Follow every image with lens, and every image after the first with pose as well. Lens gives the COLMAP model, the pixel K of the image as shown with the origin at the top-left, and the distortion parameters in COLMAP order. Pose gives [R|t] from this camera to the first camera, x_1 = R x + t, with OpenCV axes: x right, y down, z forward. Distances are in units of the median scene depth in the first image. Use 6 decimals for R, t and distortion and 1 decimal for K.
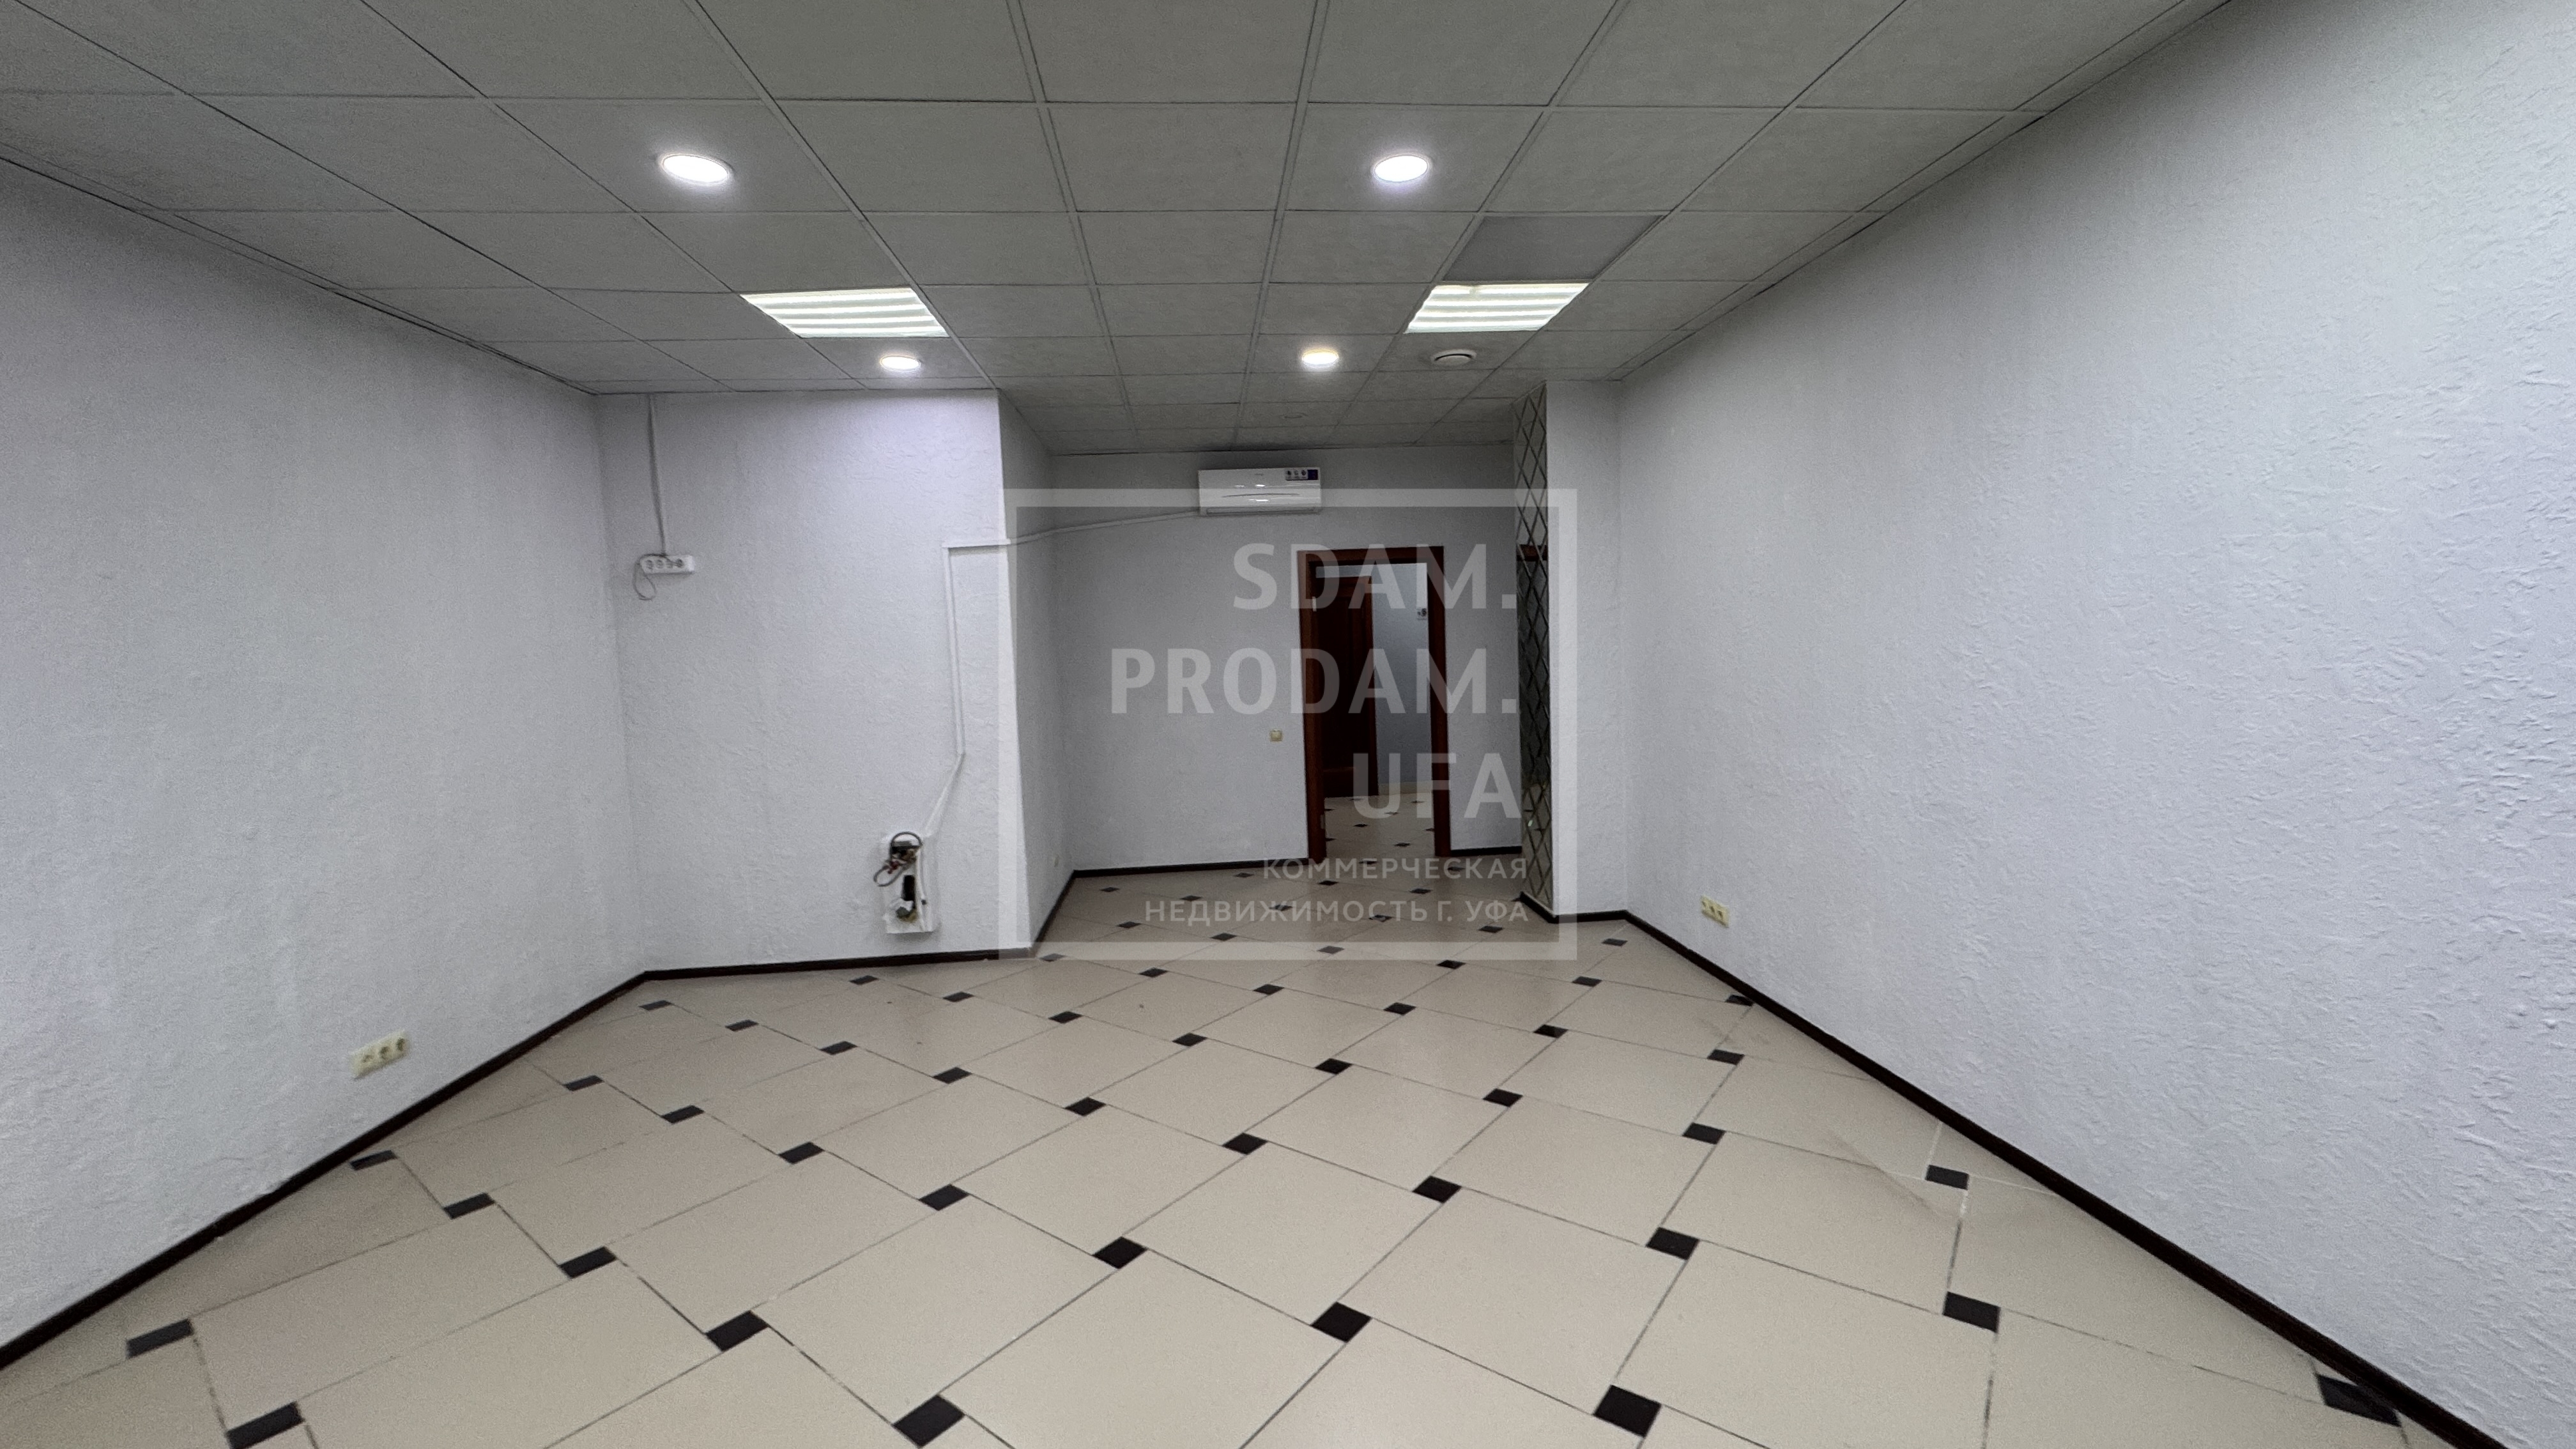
lens RADIAL K [[1025.9, 0, 1287.6], [0, 1025.9, 727.3], [0, 0, 1]] dist [-0.001907, 0.000221]
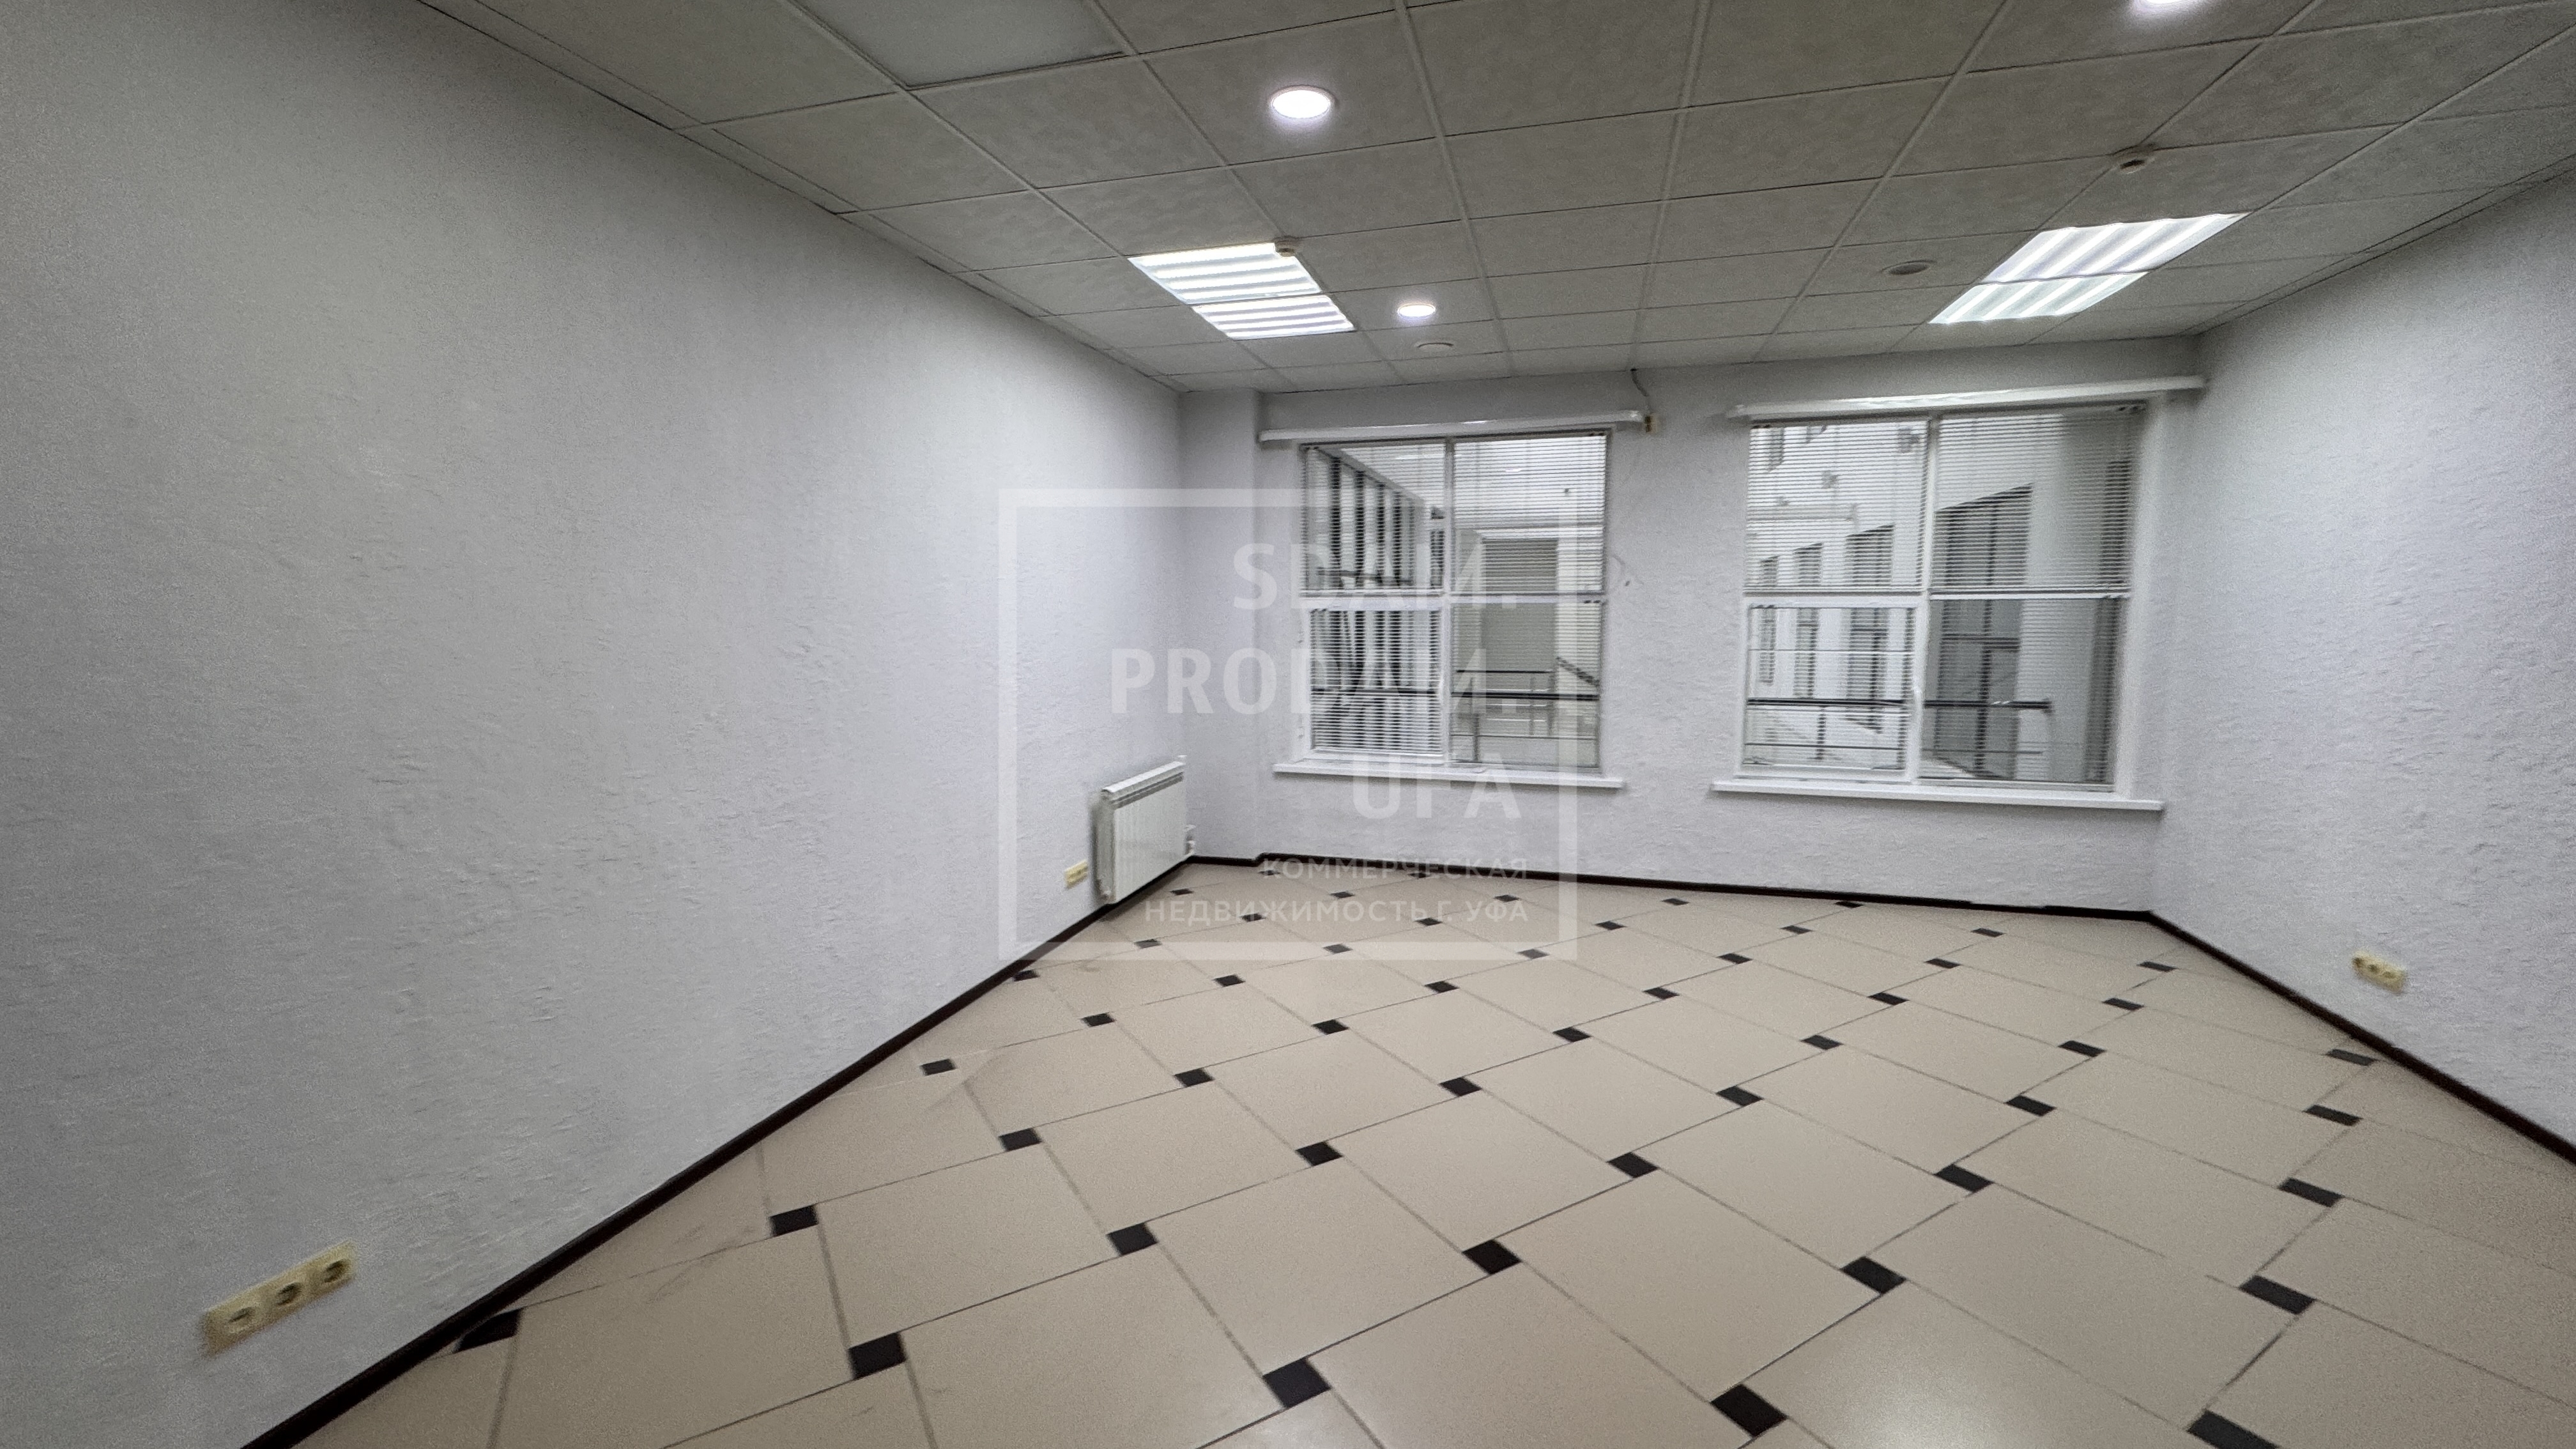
lens RADIAL K [[1025.9, 0, 1281.8], [0, 1025.9, 723.1], [0, 0, 1]] dist [-0.001907, 0.000221]
pose [[-0.928878, -0.002355, 0.370378, -0.157190], [0.068731, 0.981516, 0.178611, -0.126147], [-0.363953, 0.191365, -0.911547, 1.472188]]
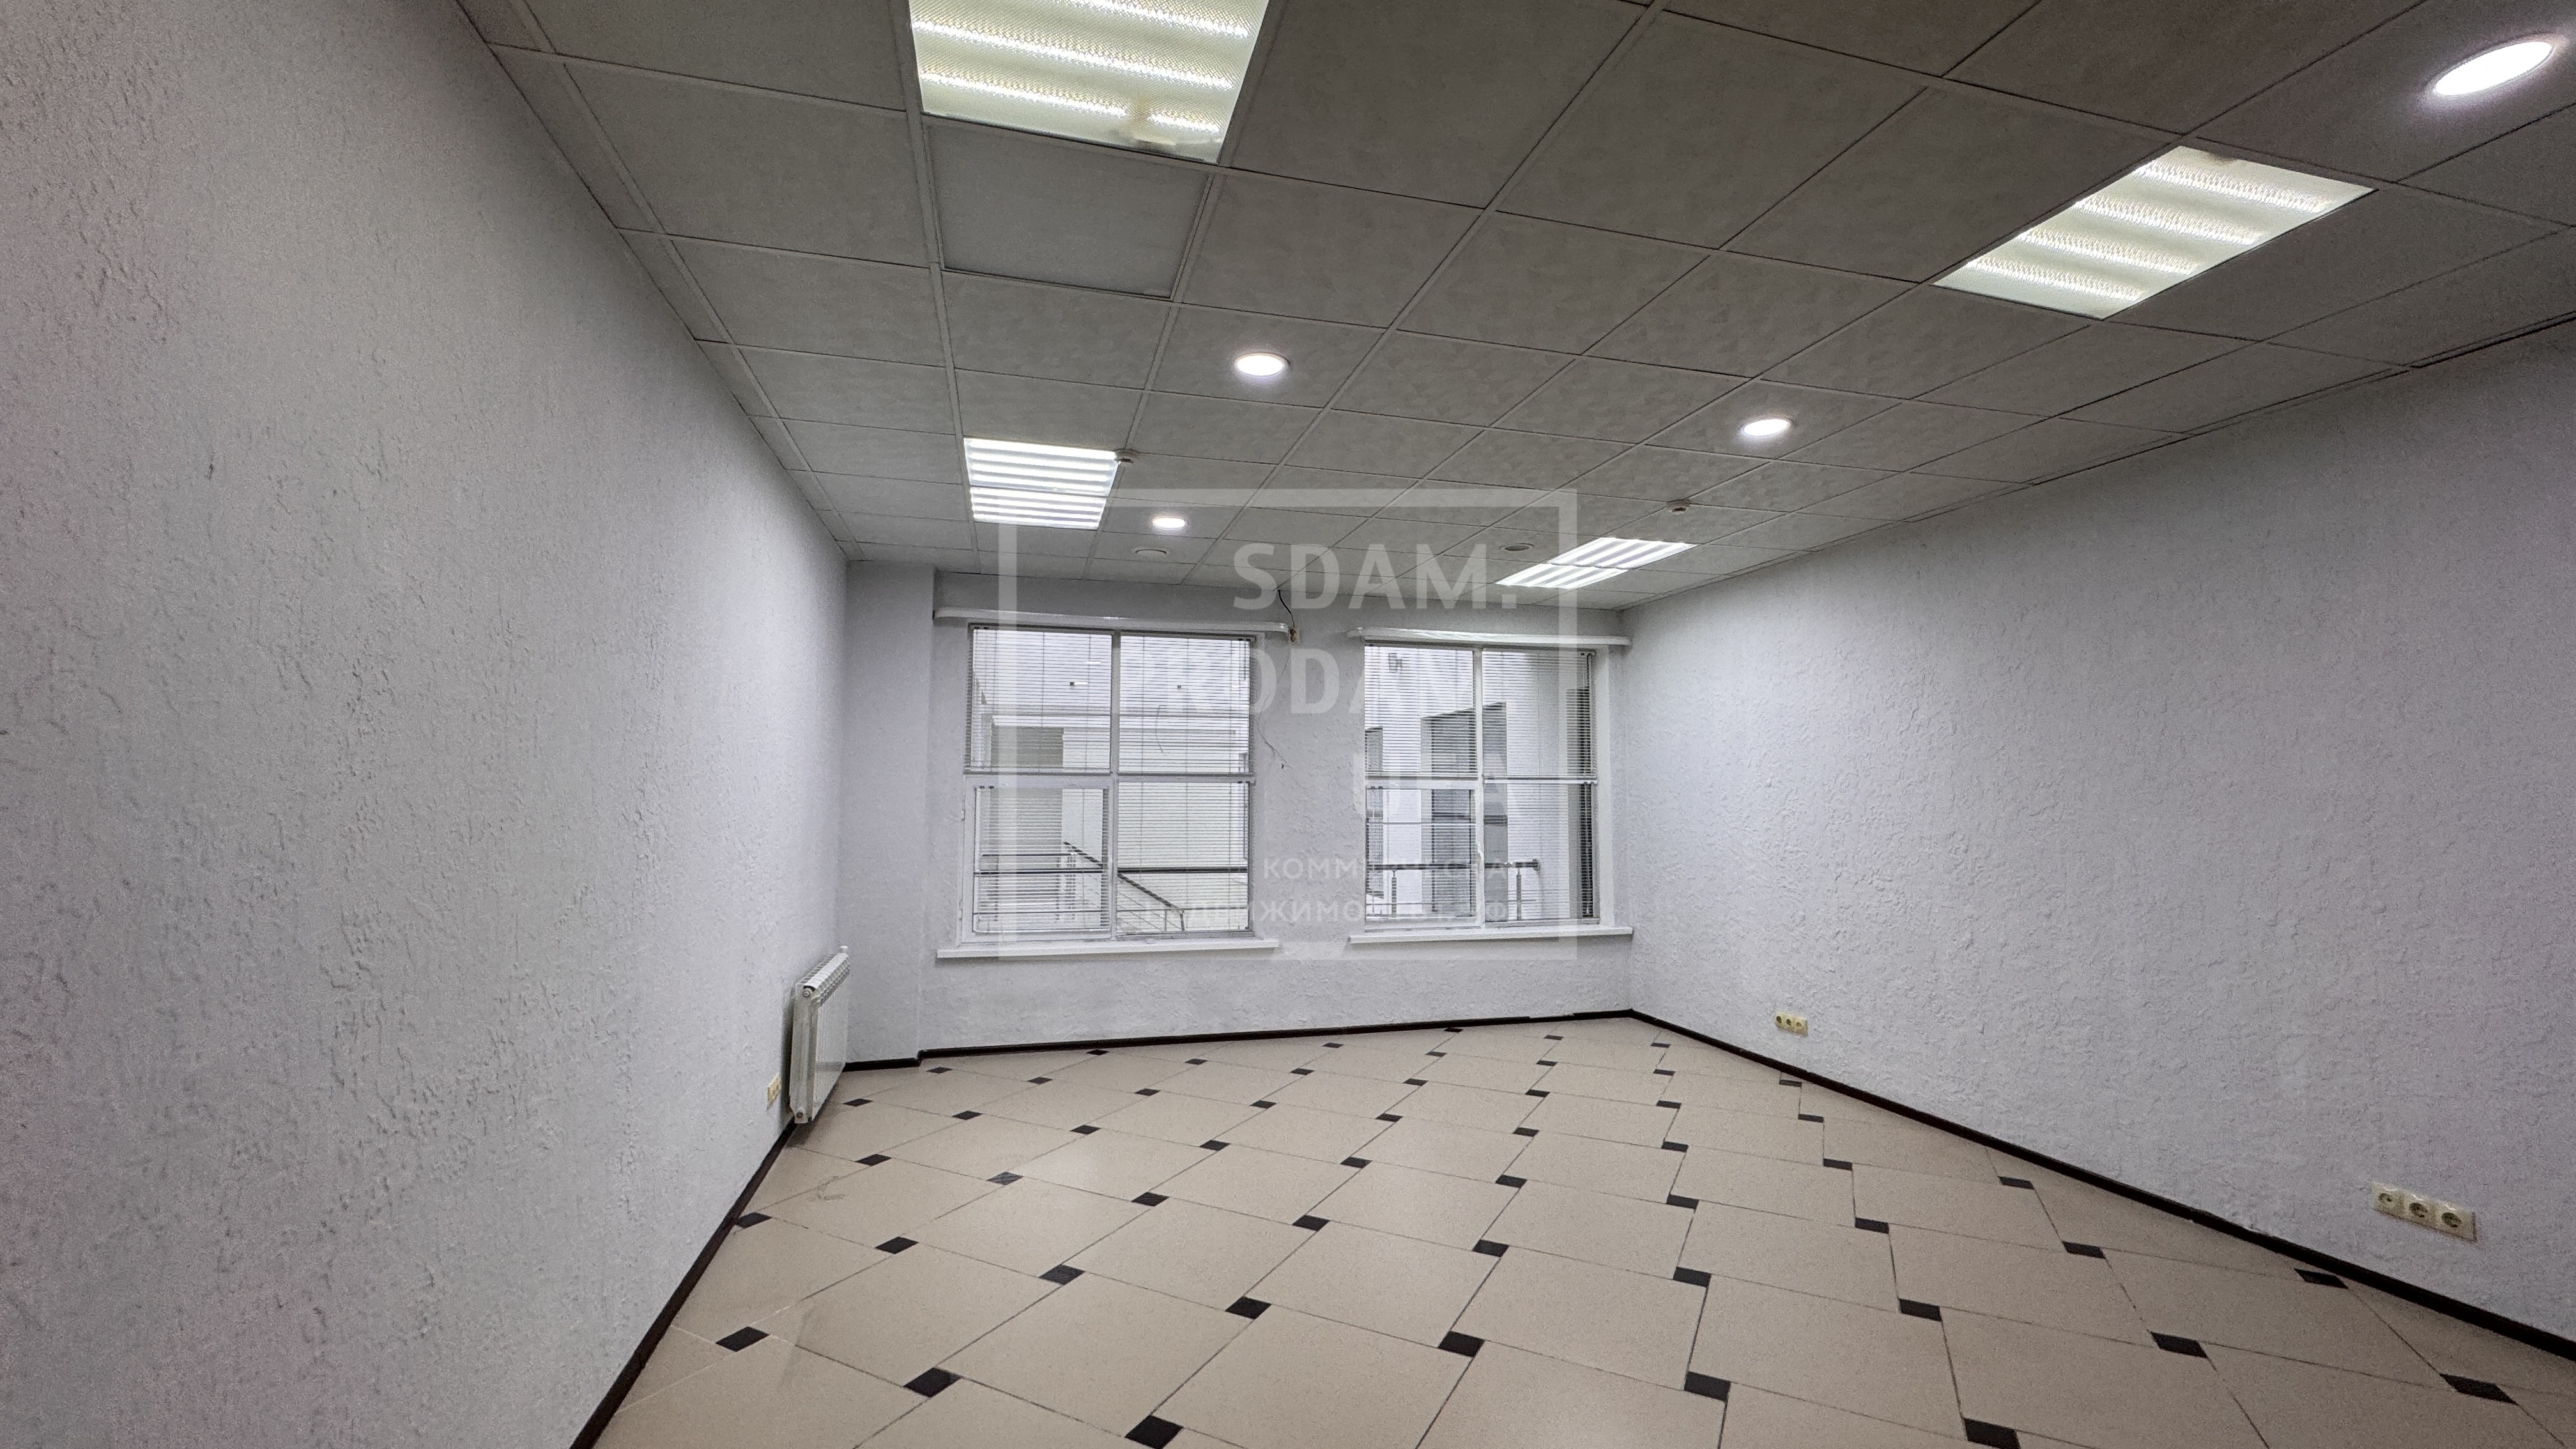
lens RADIAL K [[1025.9, 0, 1287.5], [0, 1025.9, 721.7], [0, 0, 1]] dist [-0.001907, 0.000221]
pose [[-0.984681, 0.020334, -0.173178, 0.217487], [0.017429, 0.999681, 0.018277, -0.131772], [0.173494, 0.014979, -0.984721, 1.598915]]
